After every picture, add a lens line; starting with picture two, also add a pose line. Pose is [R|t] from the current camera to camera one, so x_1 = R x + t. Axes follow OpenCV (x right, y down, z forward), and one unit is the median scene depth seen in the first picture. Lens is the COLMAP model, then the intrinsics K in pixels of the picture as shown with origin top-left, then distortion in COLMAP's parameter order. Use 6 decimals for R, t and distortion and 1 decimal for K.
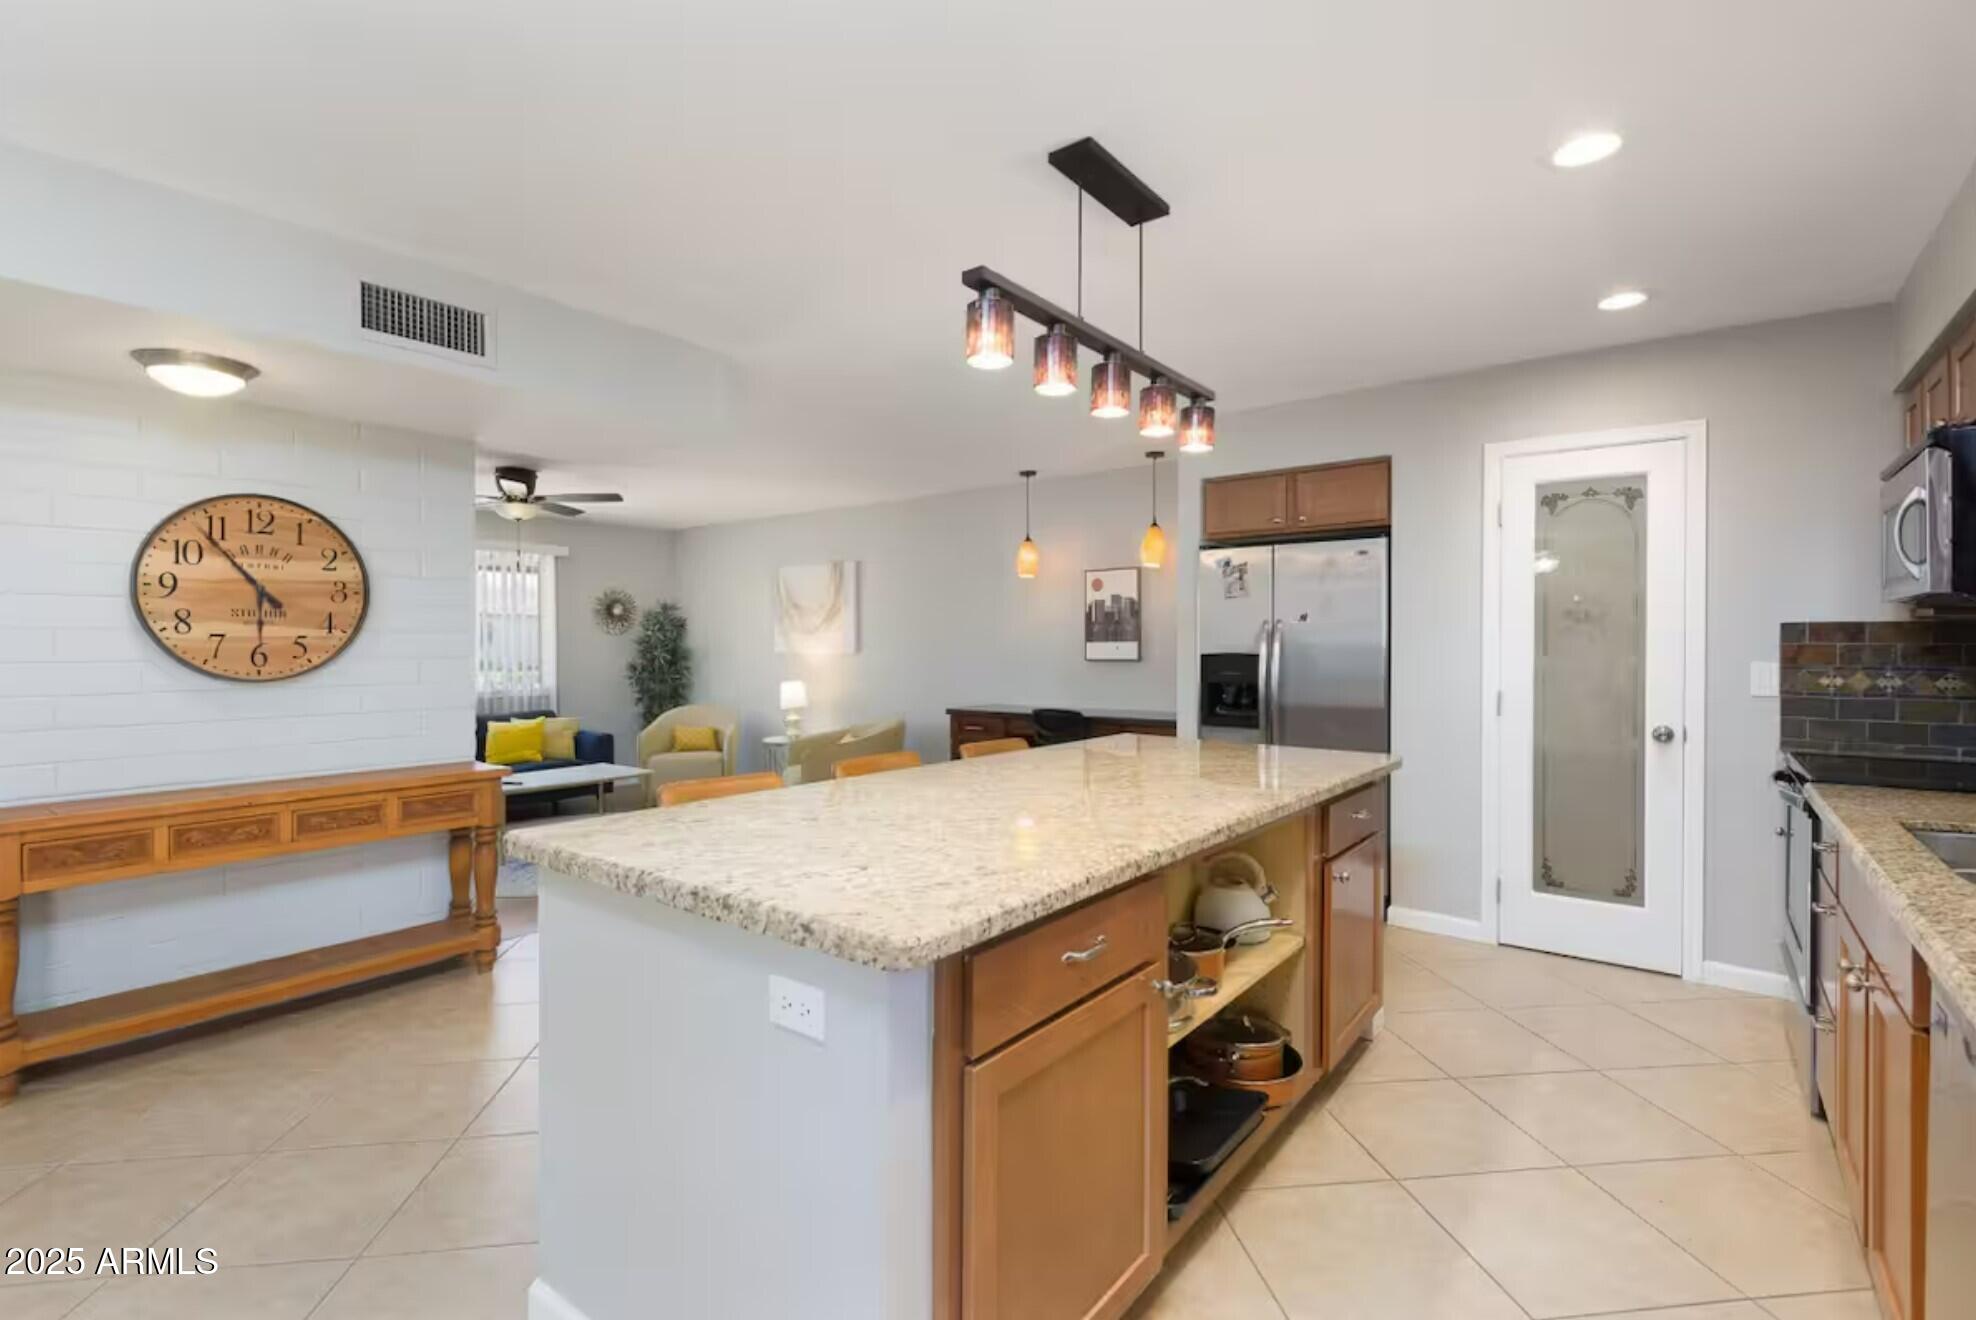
lens RADIAL K [[907.1, 0, 988.0], [0, 907.1, 660.0], [0, 0, 1]] dist [0.026299, -0.011989]
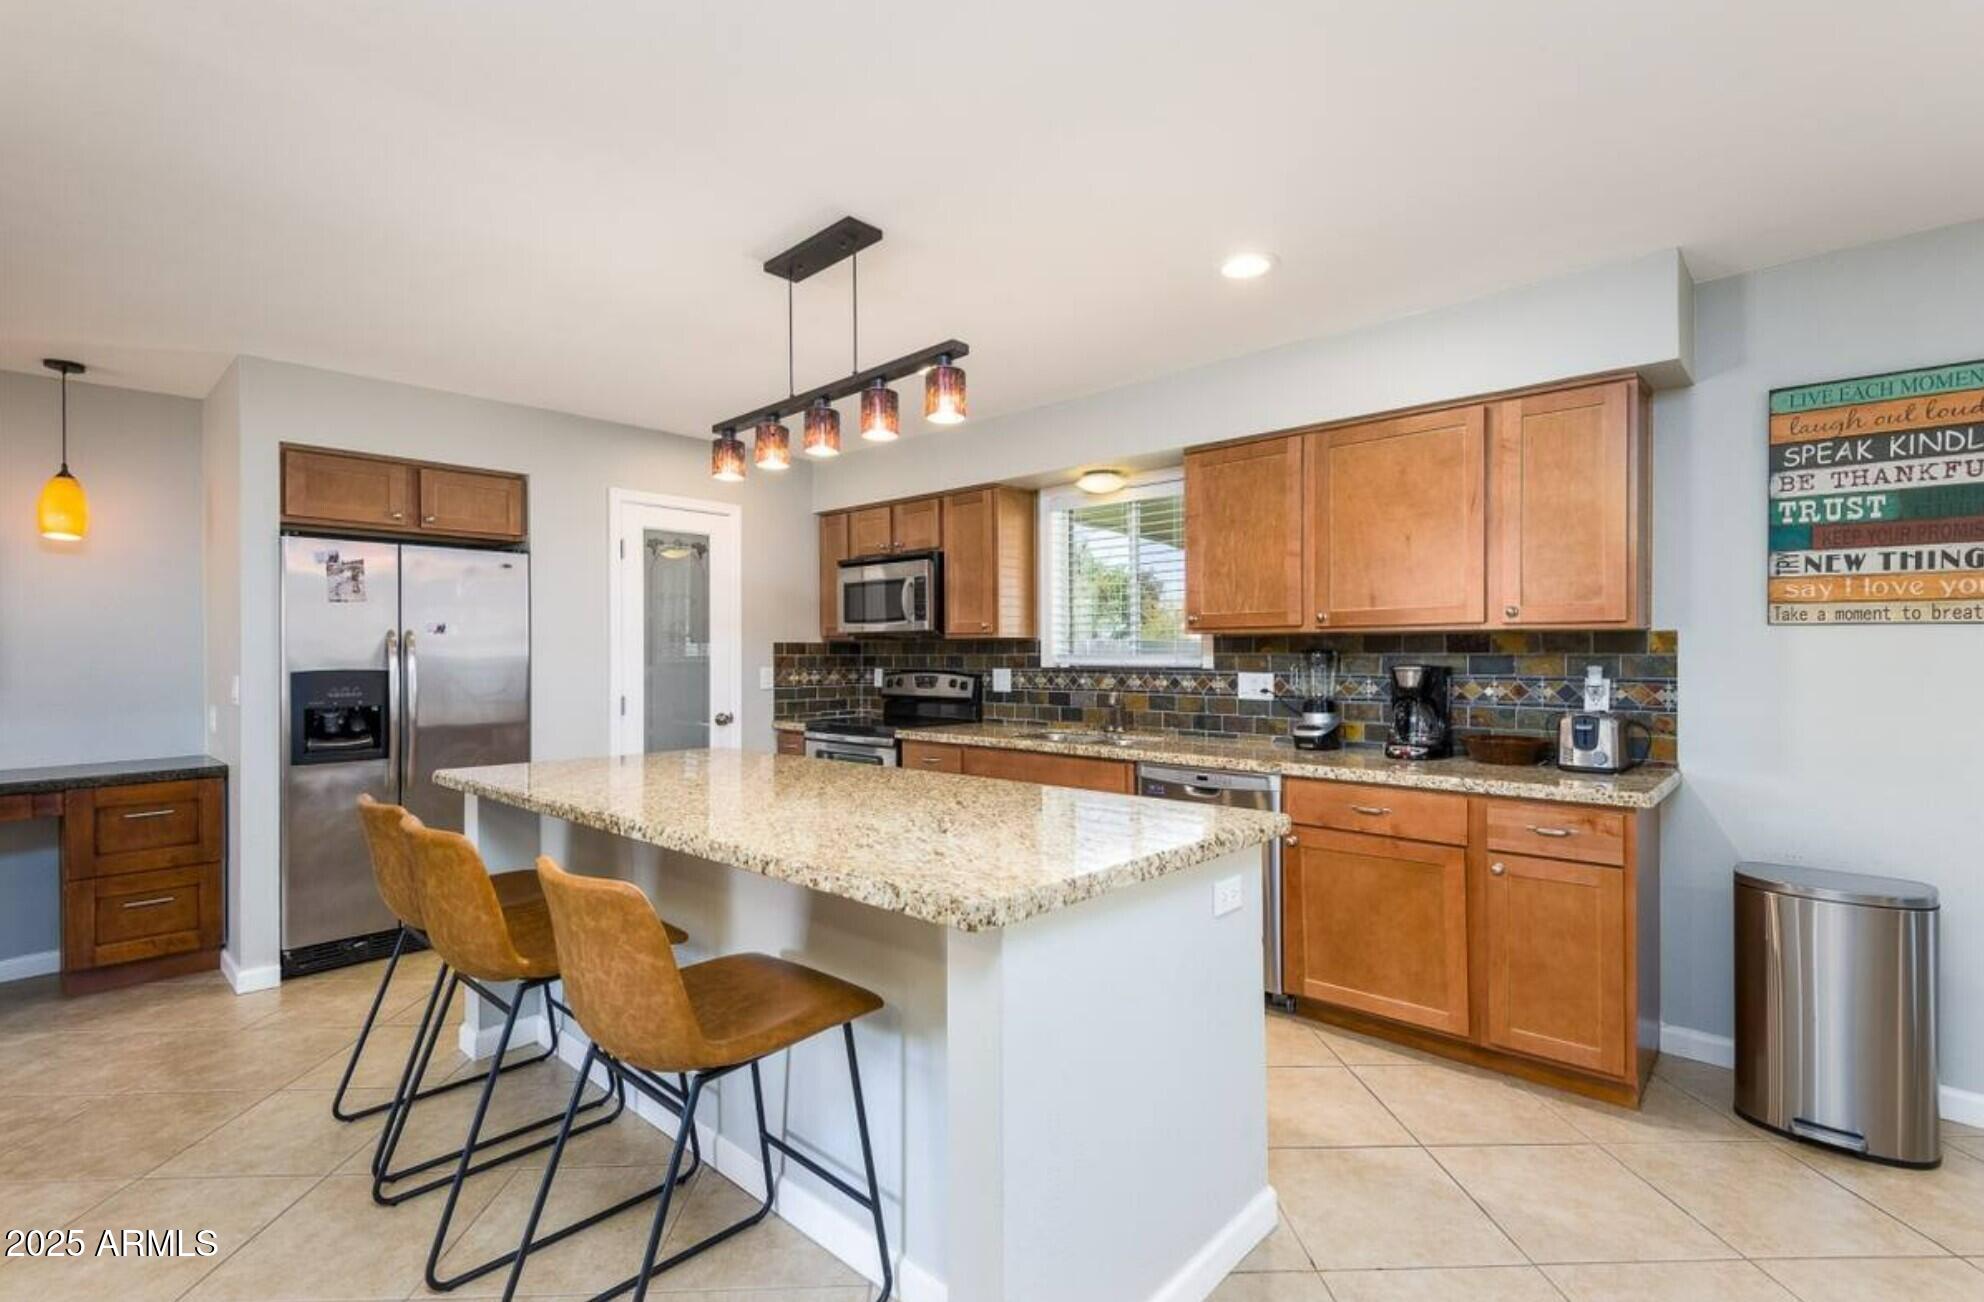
lens RADIAL K [[889.6, 0, 992.0], [0, 889.6, 651.0], [0, 0, 1]] dist [0.036476, 0.000102]
pose [[0.096648, 0.002019, 0.995317, -0.468002], [0.022671, 0.999734, -0.004230, -0.007421], [-0.995060, 0.022973, 0.096576, 0.336010]]
